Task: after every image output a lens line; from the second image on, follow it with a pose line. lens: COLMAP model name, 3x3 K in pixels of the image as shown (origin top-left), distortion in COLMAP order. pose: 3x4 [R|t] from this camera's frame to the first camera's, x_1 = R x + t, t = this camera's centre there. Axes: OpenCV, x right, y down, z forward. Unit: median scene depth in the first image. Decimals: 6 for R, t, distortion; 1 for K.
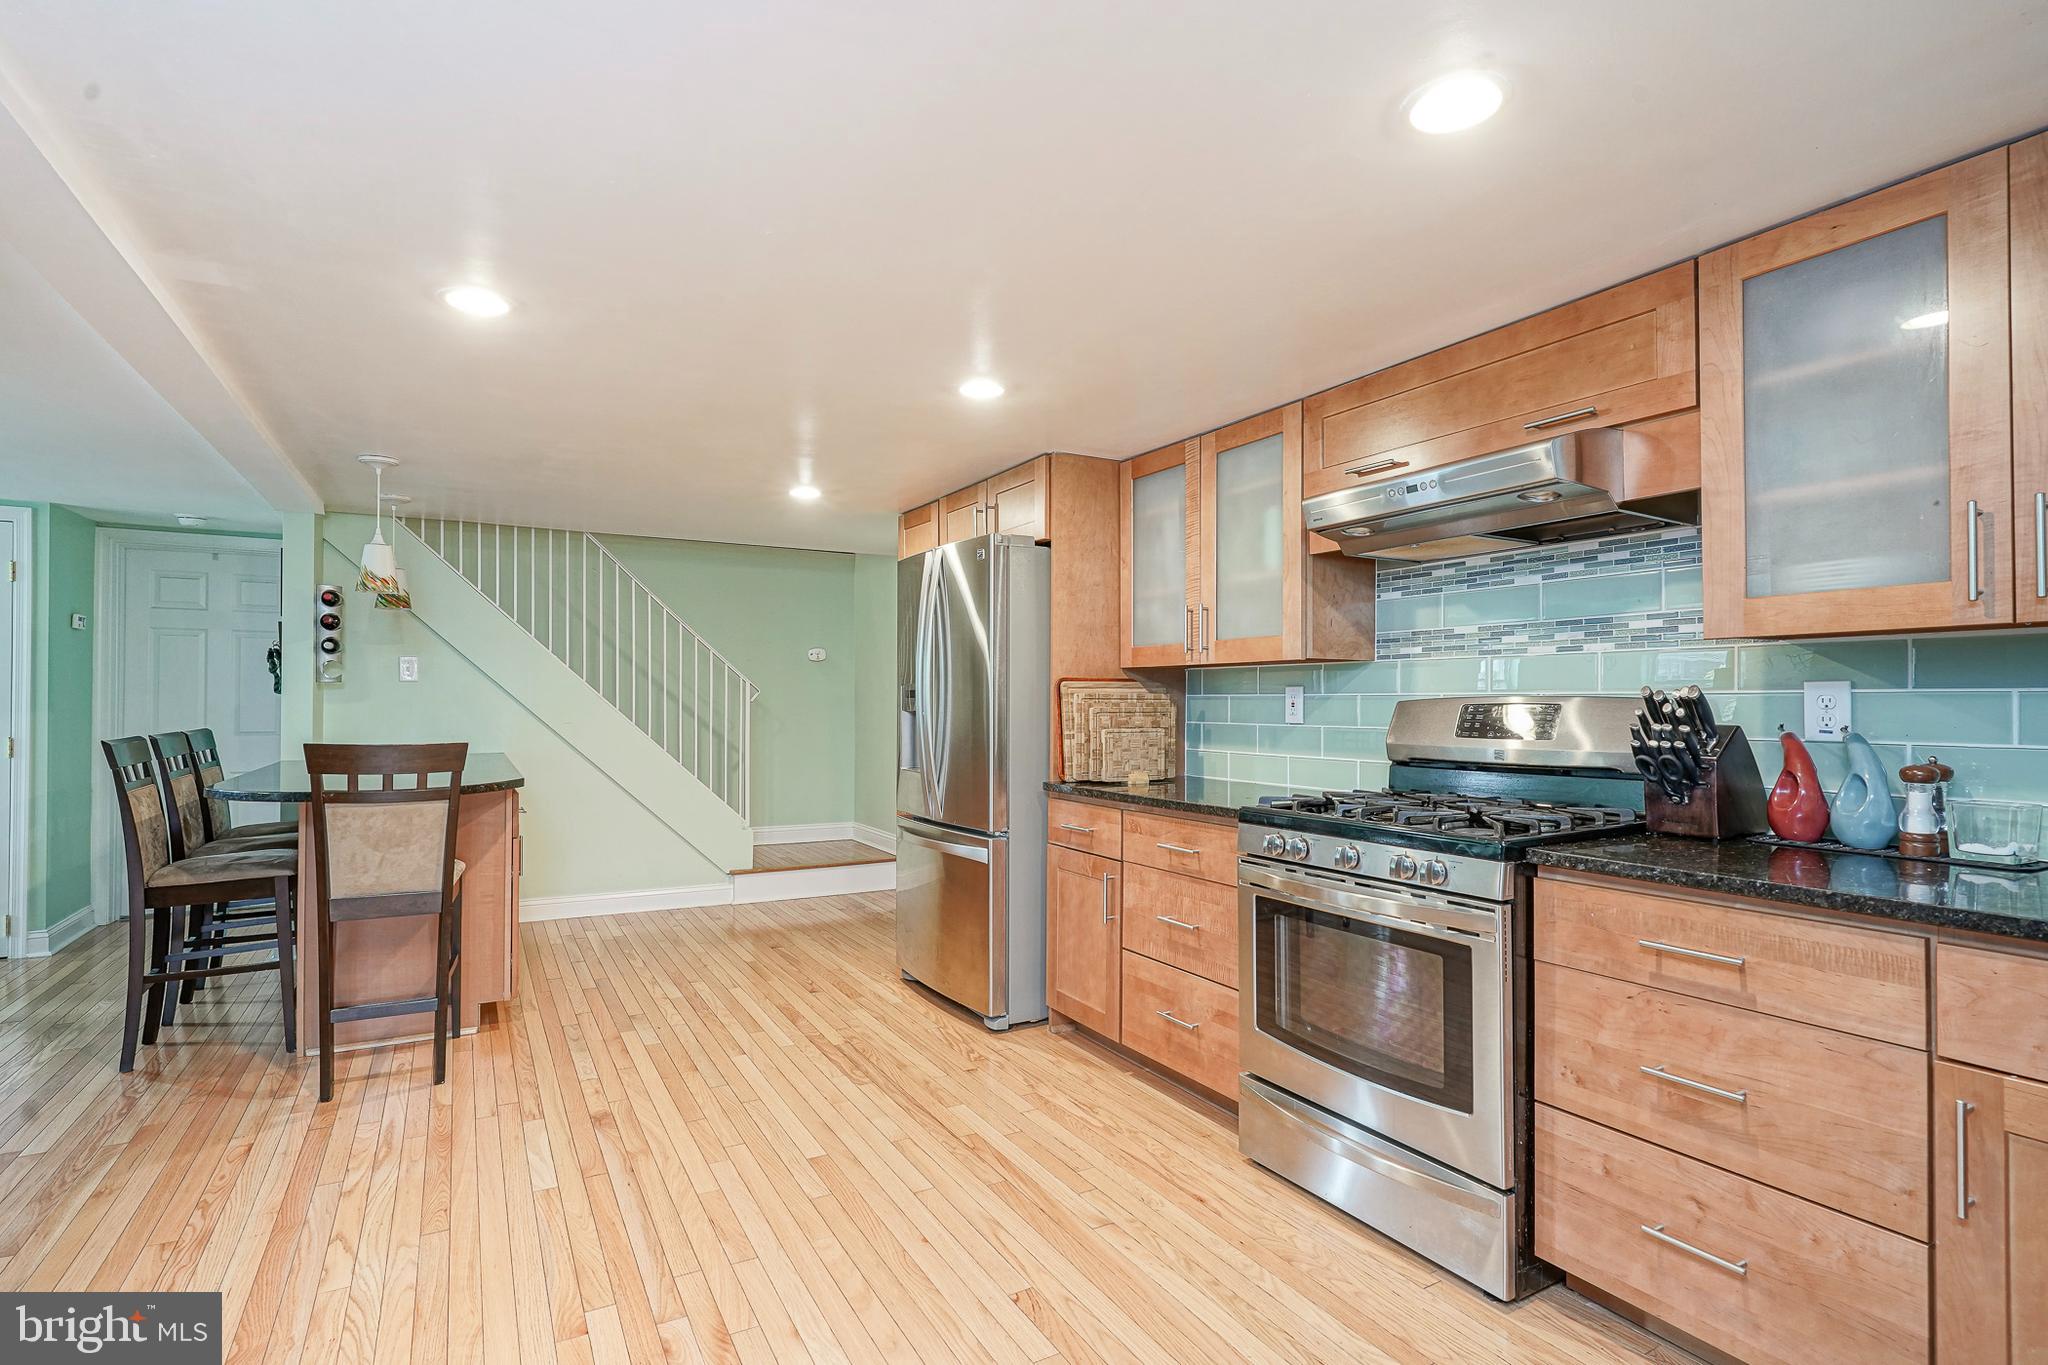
lens RADIAL K [[1015.2, 0, 1045.6], [0, 1015.2, 697.9], [0, 0, 1]] dist [-0.002526, 0.003451]
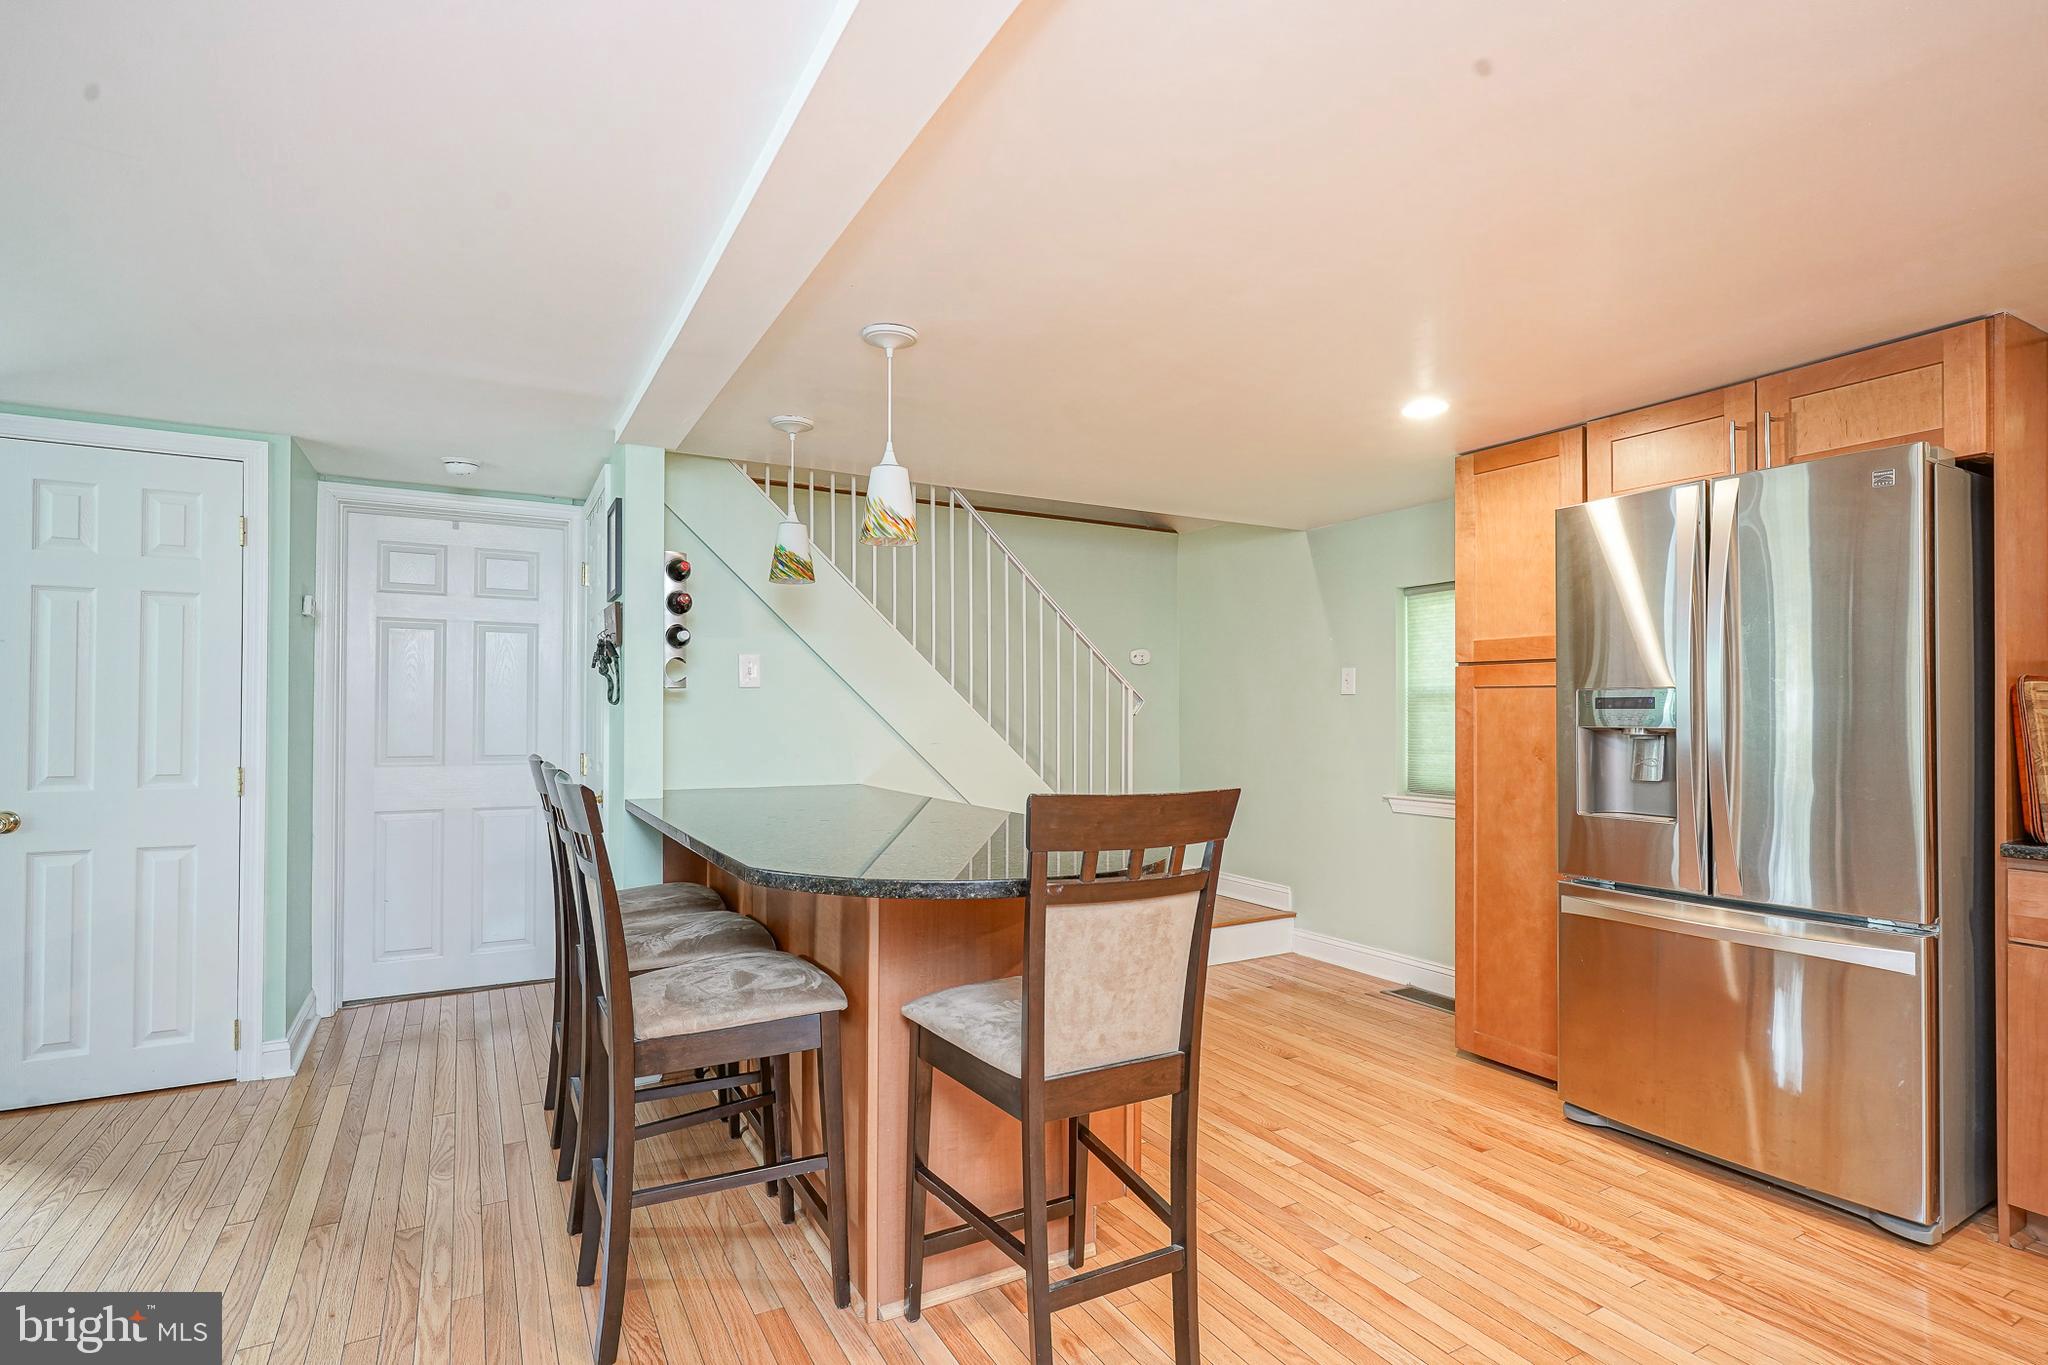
lens RADIAL K [[1015.2, 0, 1052.0], [0, 1015.2, 713.7], [0, 0, 1]] dist [-0.002526, 0.003451]
pose [[0.999993, -0.001517, -0.003491, -0.704630], [0.001522, 0.999998, 0.001314, 0.003431], [0.003489, -0.001320, 0.999993, 0.464939]]
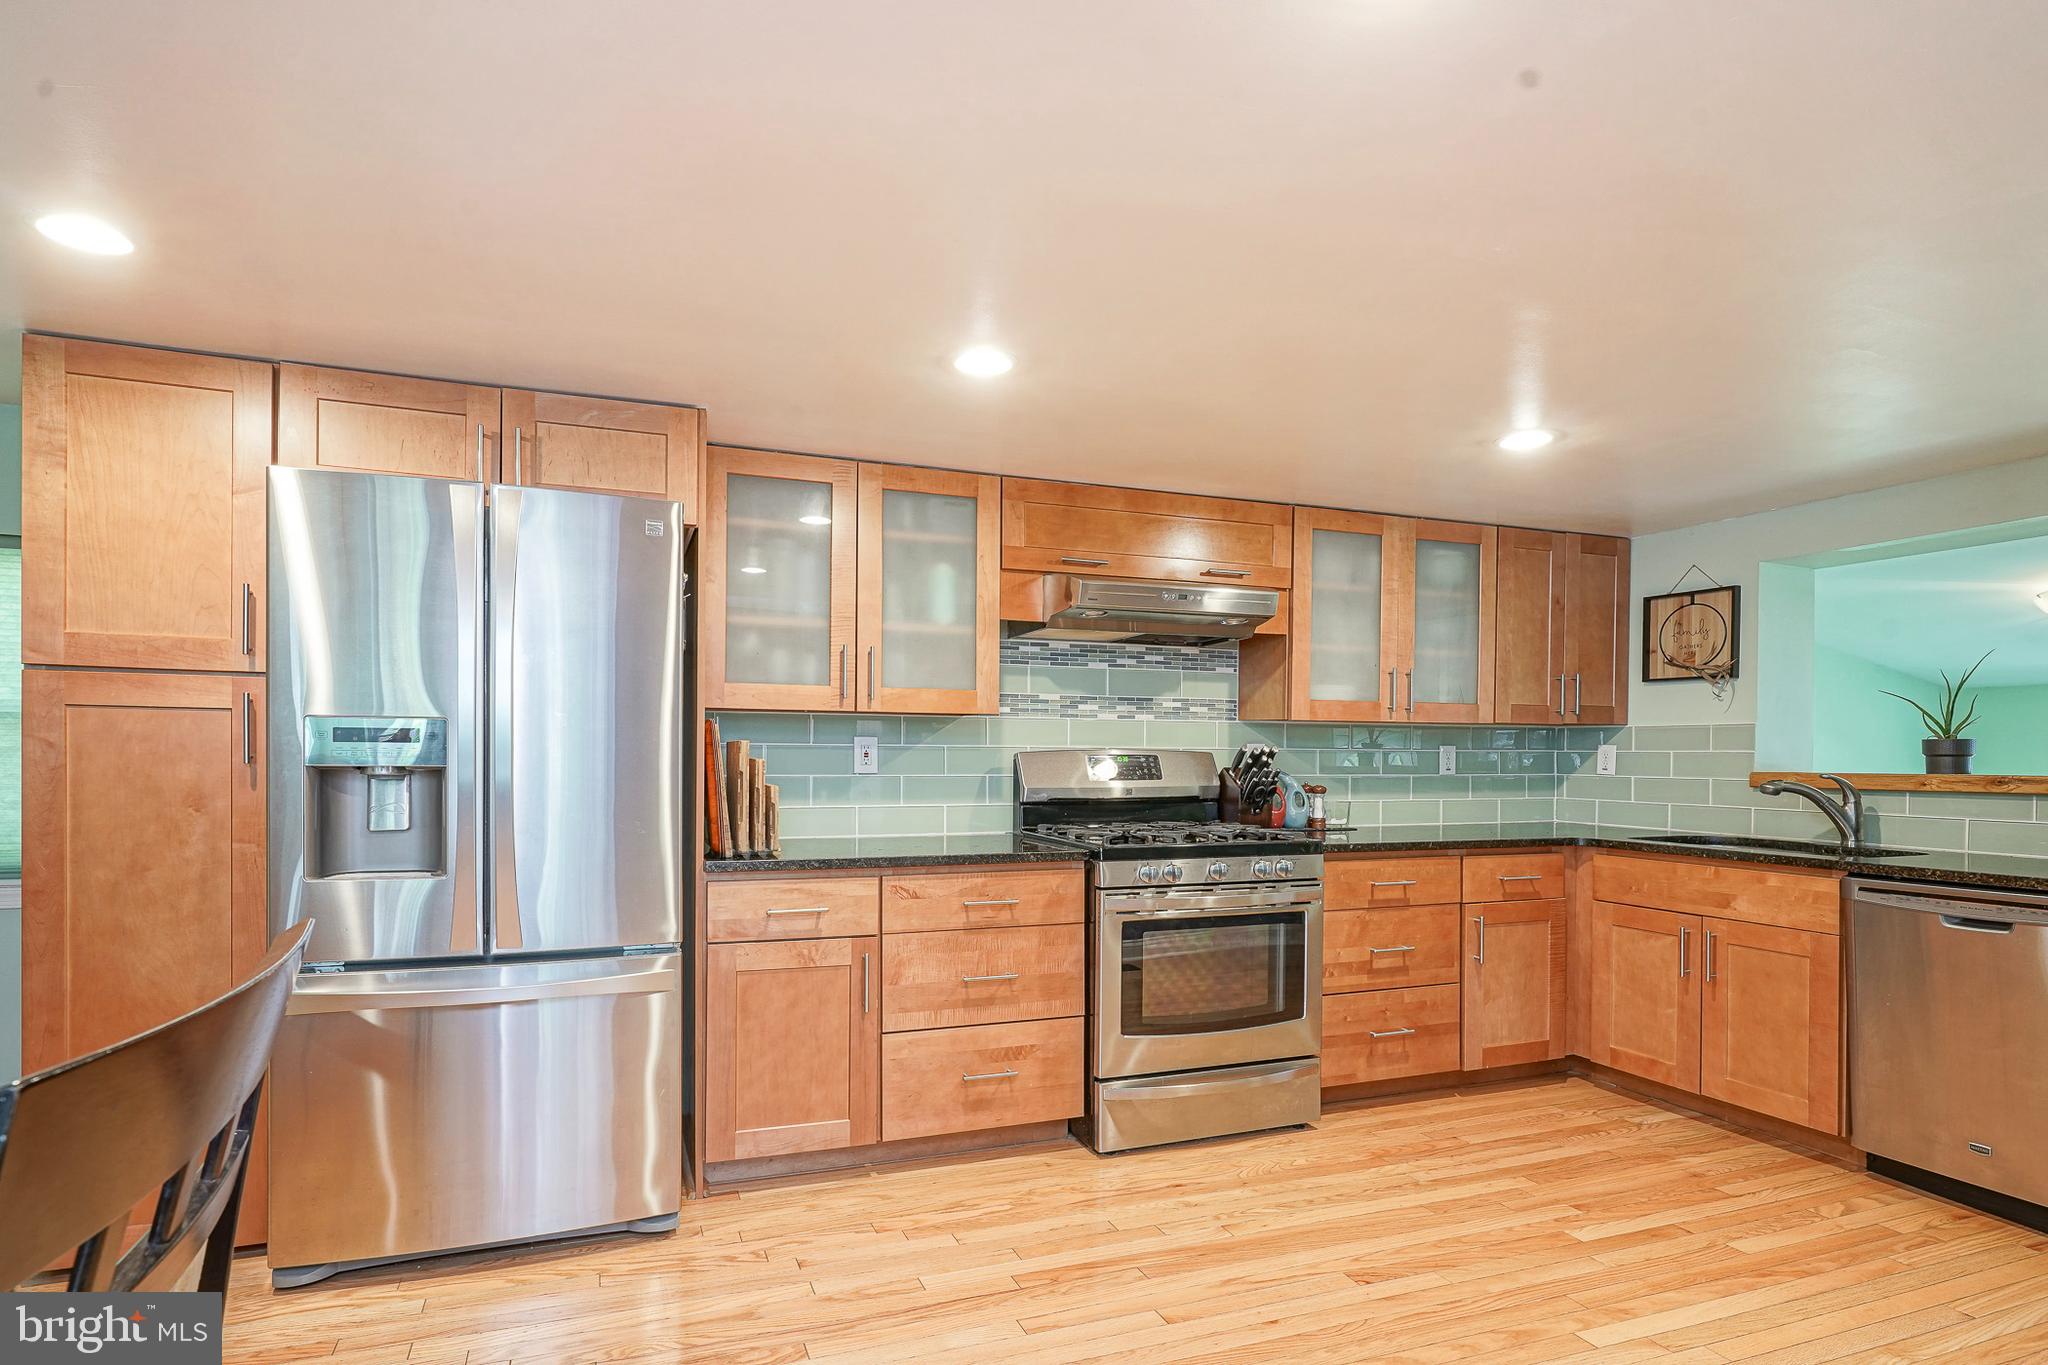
lens RADIAL K [[1015.2, 0, 919.9], [0, 1015.2, 765.9], [0, 0, 1]] dist [-0.002526, 0.003451]
pose [[0.199079, -0.013540, 0.979890, -0.832319], [-0.011792, 0.999799, 0.016211, 0.001248], [-0.979913, -0.014782, 0.198879, 0.857868]]
